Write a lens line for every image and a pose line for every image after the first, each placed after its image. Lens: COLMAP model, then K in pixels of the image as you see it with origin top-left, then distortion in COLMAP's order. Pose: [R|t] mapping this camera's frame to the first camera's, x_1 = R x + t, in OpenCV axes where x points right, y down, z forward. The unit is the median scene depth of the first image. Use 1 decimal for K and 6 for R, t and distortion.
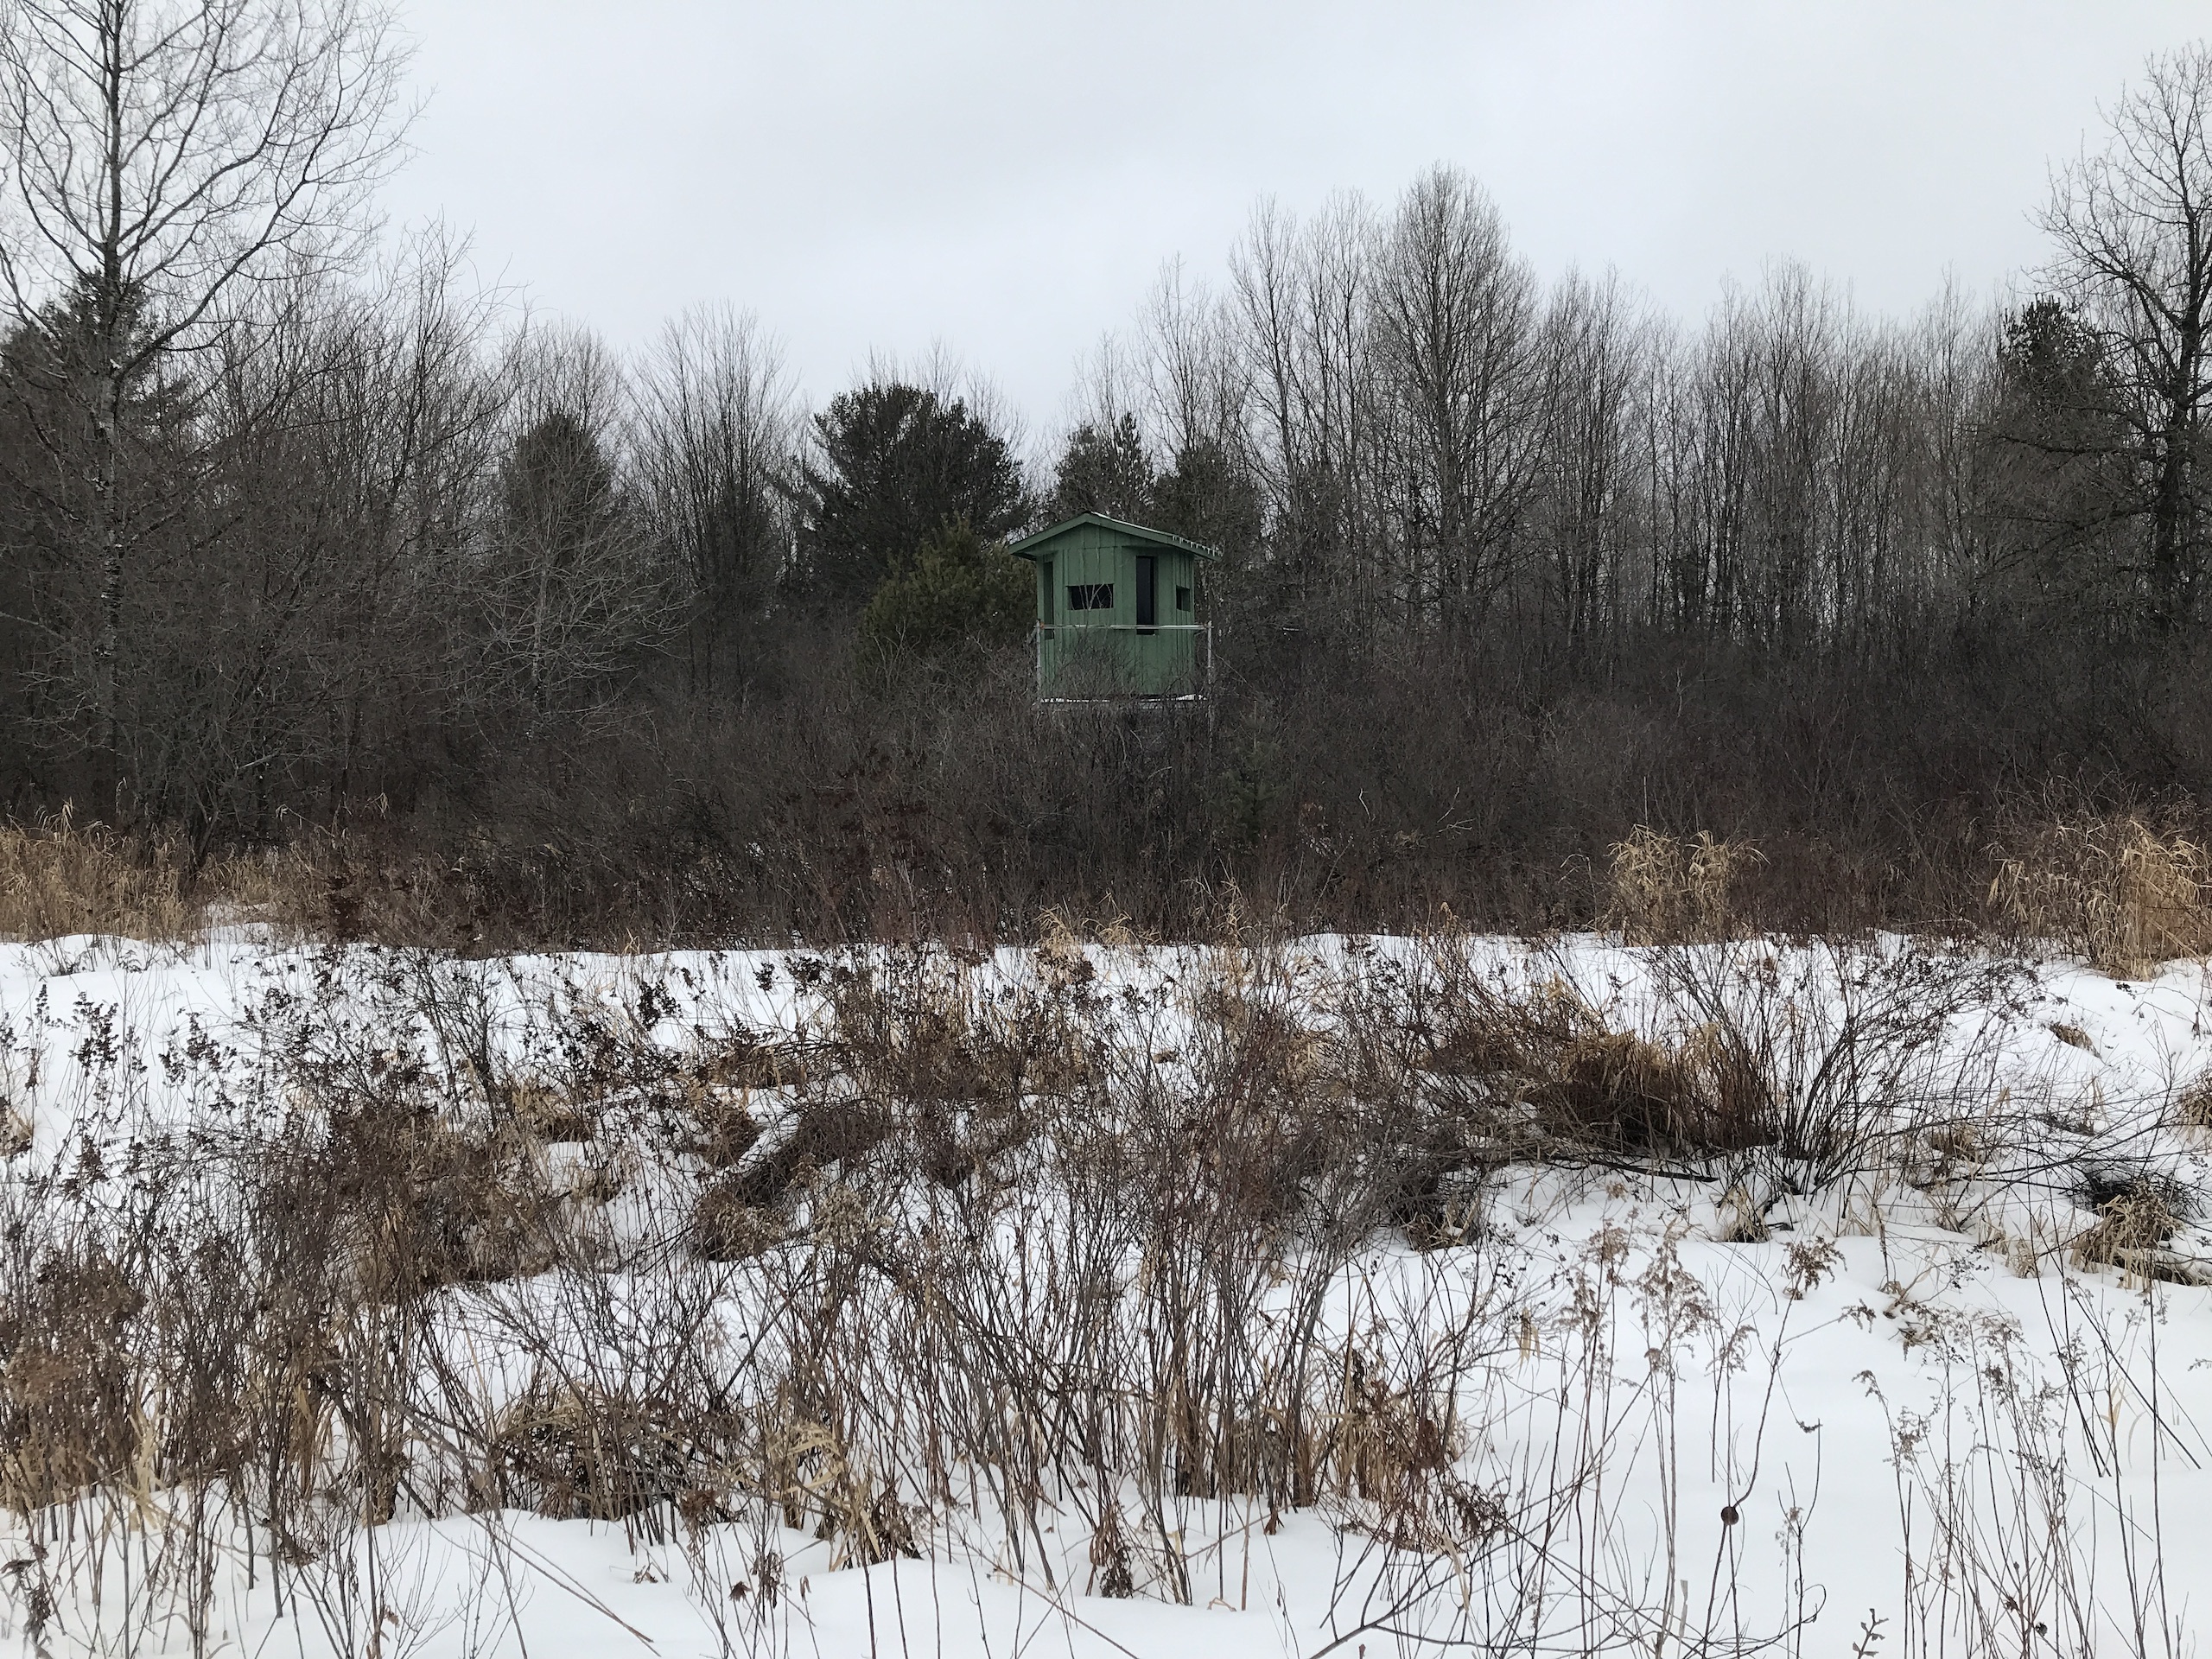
lens RADIAL K [[1783.9, 0, 1103.2], [0, 1783.9, 829.3], [0, 0, 1]] dist [0.034009, -0.037683]
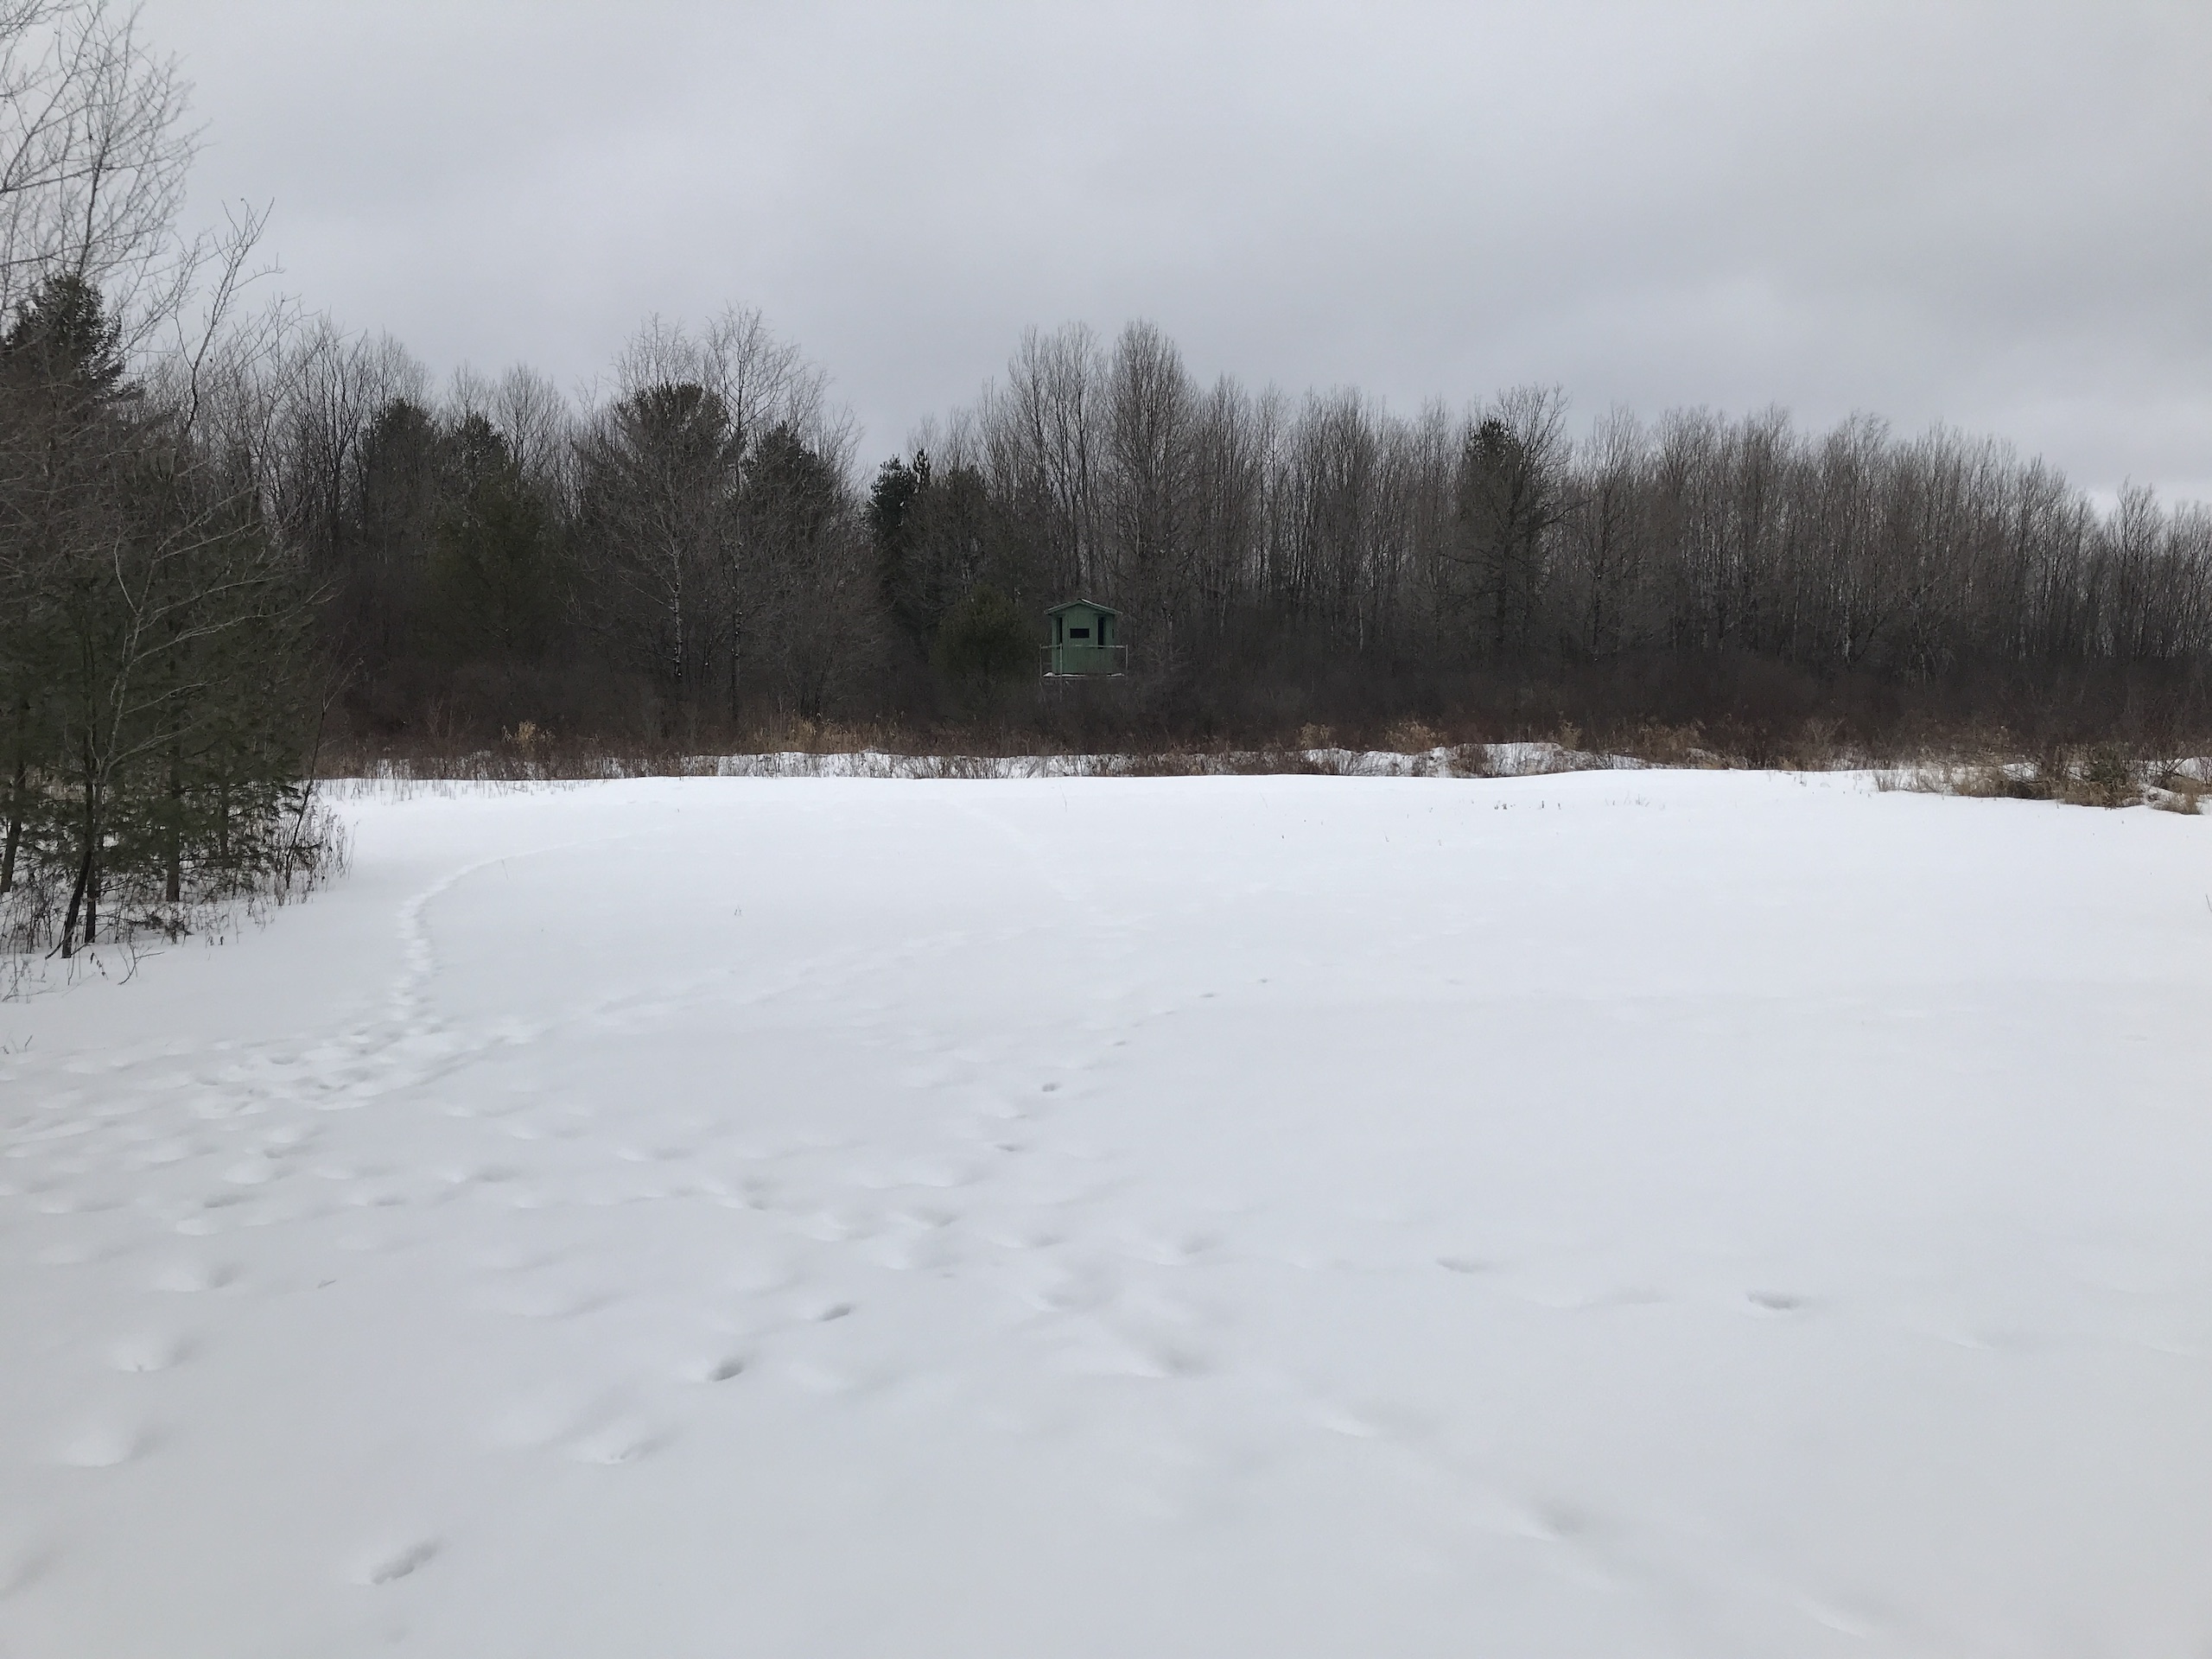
lens RADIAL K [[1783.9, 0, 1107.3], [0, 1783.9, 829.7], [0, 0, 1]] dist [0.034009, -0.037683]
pose [[0.972578, 0.000432, 0.232578, -0.180660], [-0.011152, 0.998935, 0.044777, 0.010305], [-0.232311, -0.046143, 0.971546, -0.473934]]
